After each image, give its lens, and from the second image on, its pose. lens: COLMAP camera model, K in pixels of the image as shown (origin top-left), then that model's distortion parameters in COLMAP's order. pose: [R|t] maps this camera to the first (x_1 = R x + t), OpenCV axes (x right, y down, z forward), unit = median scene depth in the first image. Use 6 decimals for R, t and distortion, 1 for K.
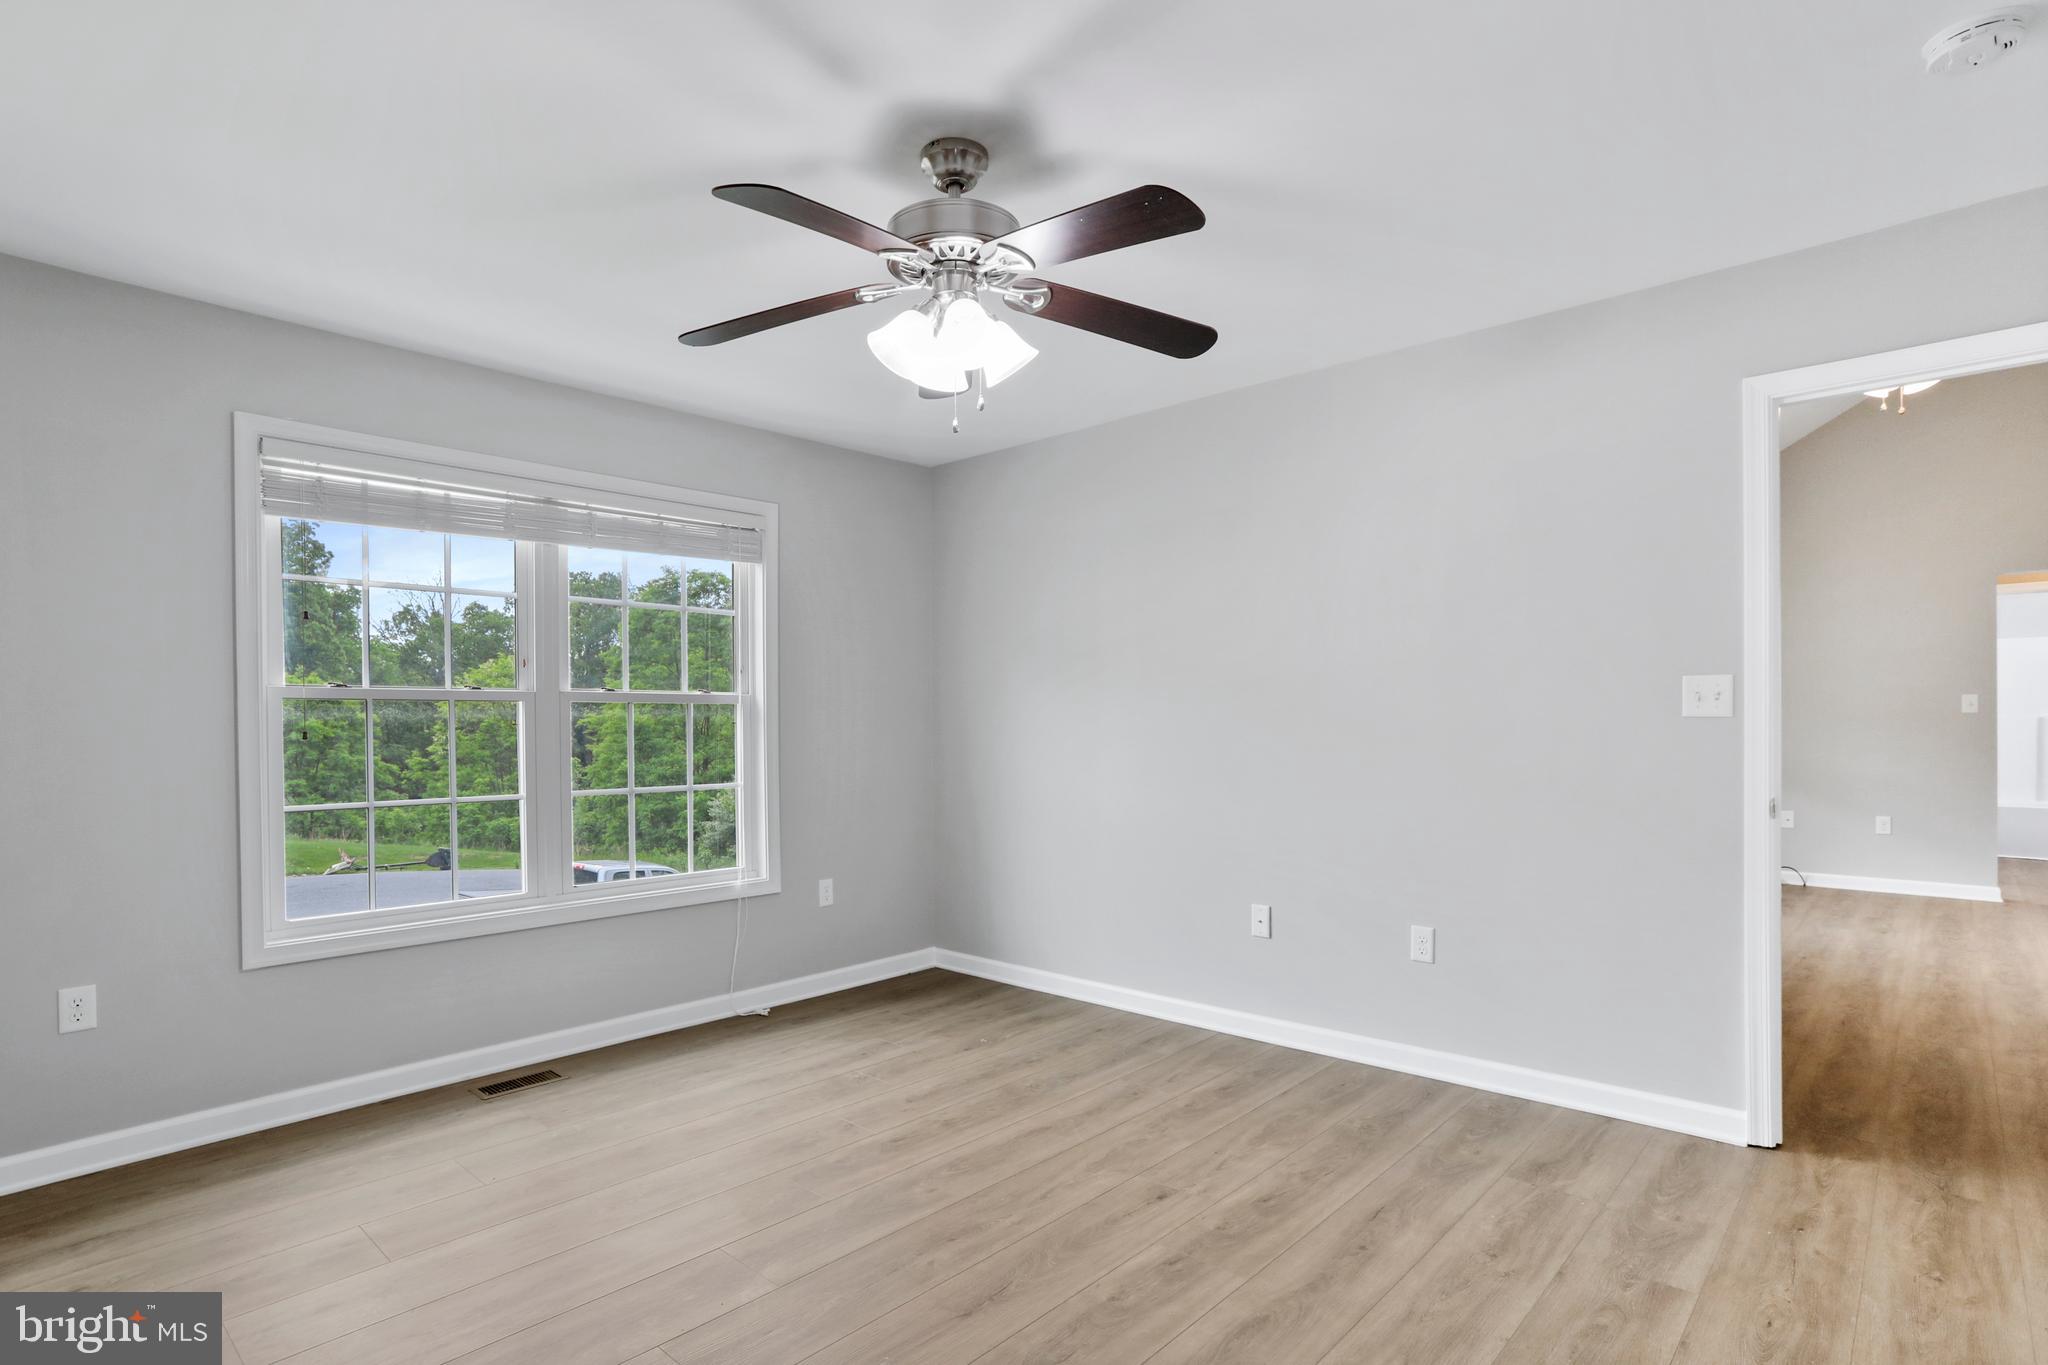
lens RADIAL K [[1009.4, 0, 1005.3], [0, 1009.4, 709.4], [0, 0, 1]] dist [-0.022381, 0.016935]
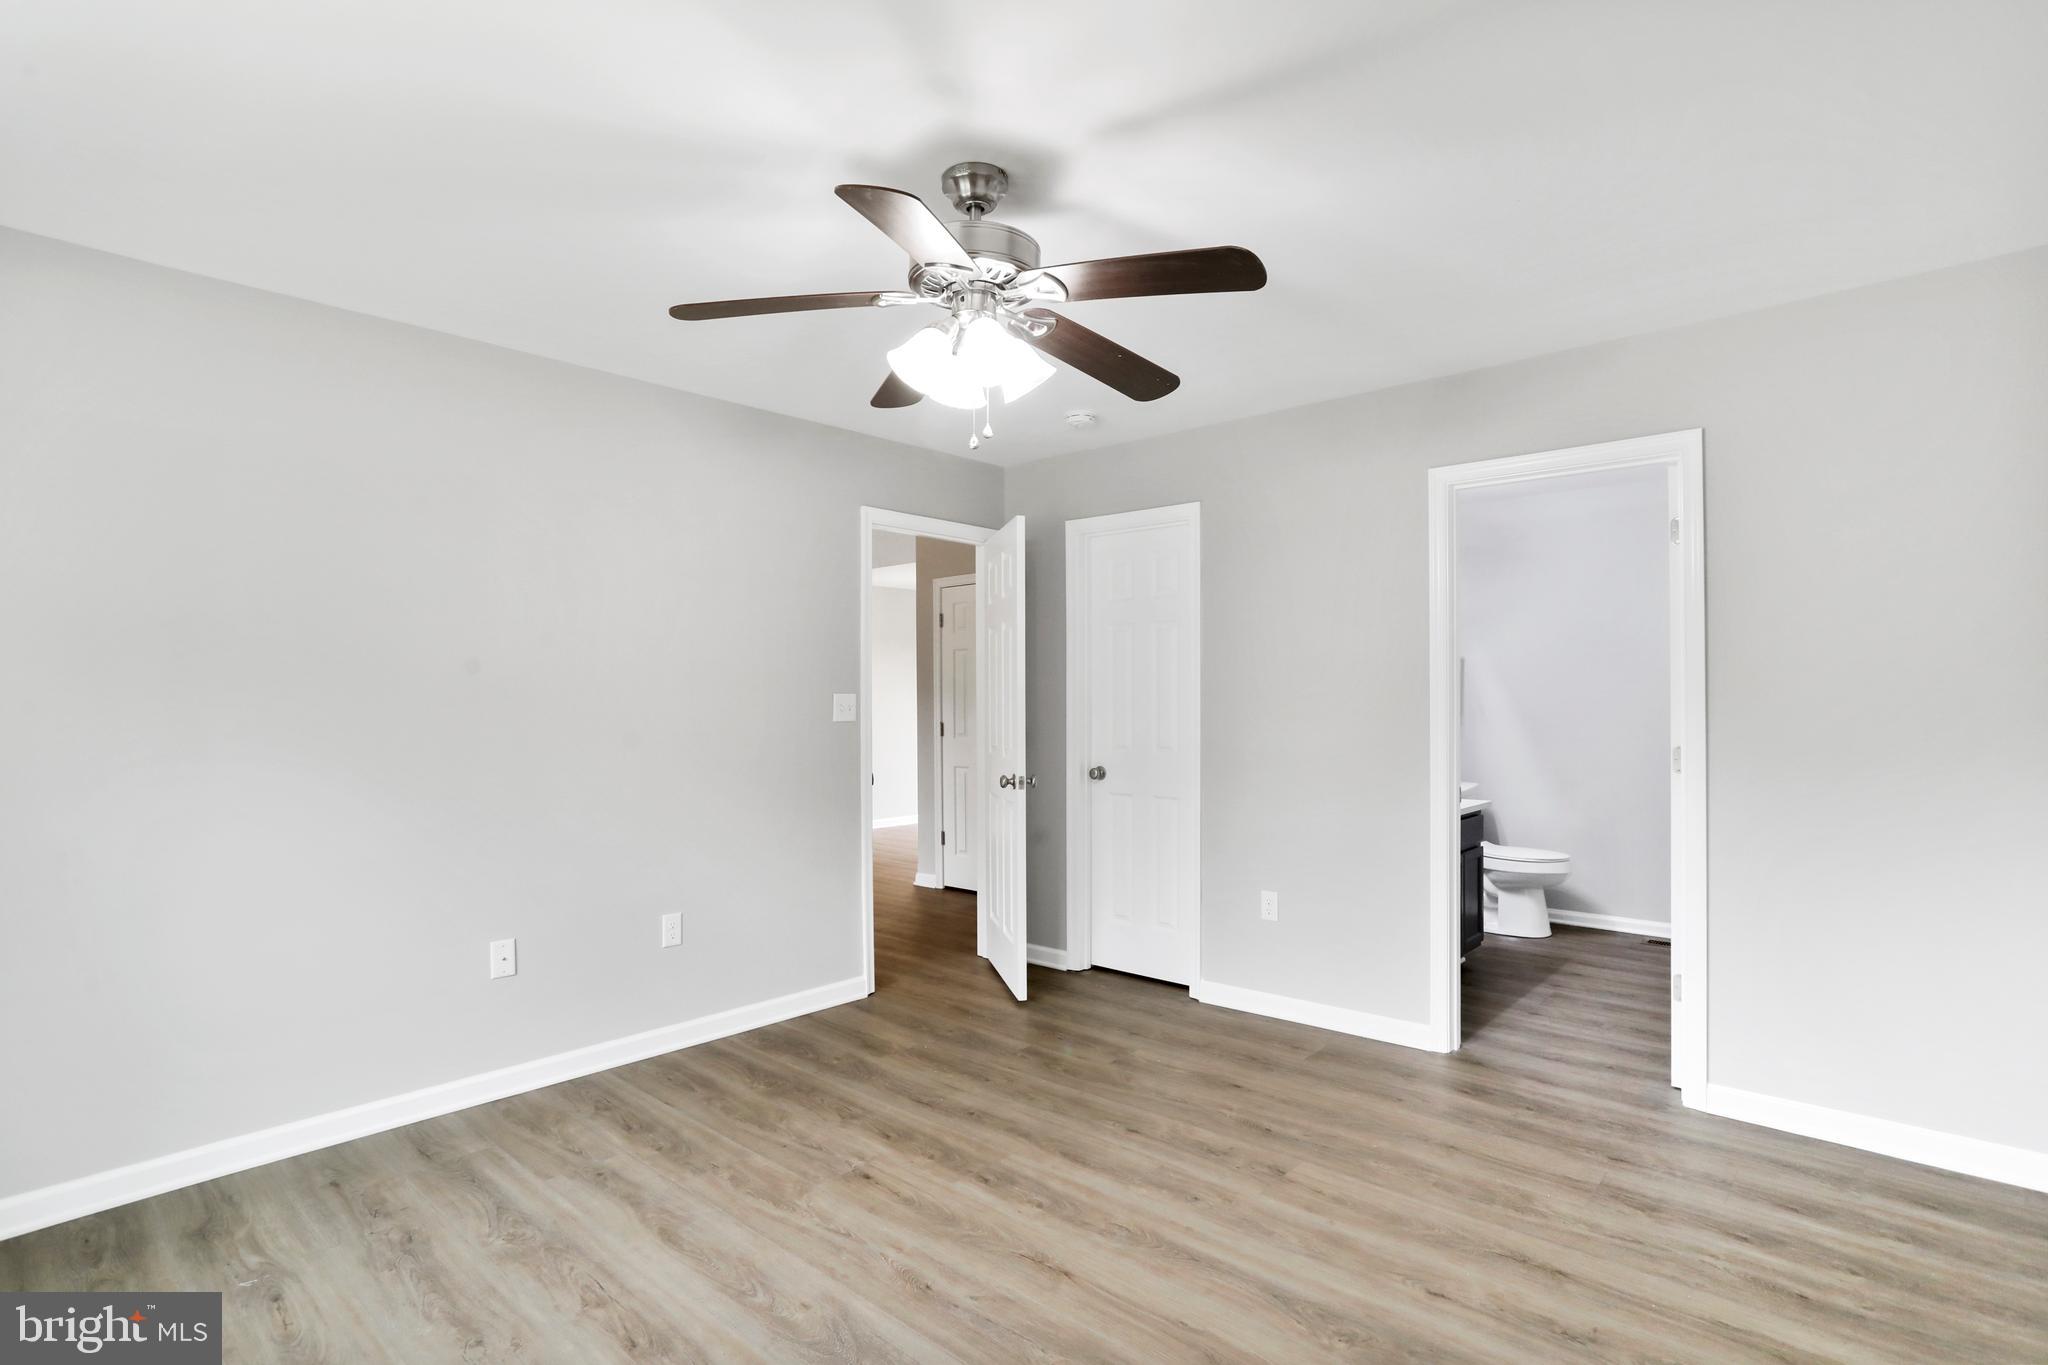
lens RADIAL K [[1009.4, 0, 1013.5], [0, 1009.4, 687.3], [0, 0, 1]] dist [-0.022381, 0.016935]
pose [[0.008456, 0.021706, 0.999729, -0.785429], [-0.012490, 0.999689, -0.021600, -0.014102], [-0.999886, -0.012304, 0.008724, 0.711067]]
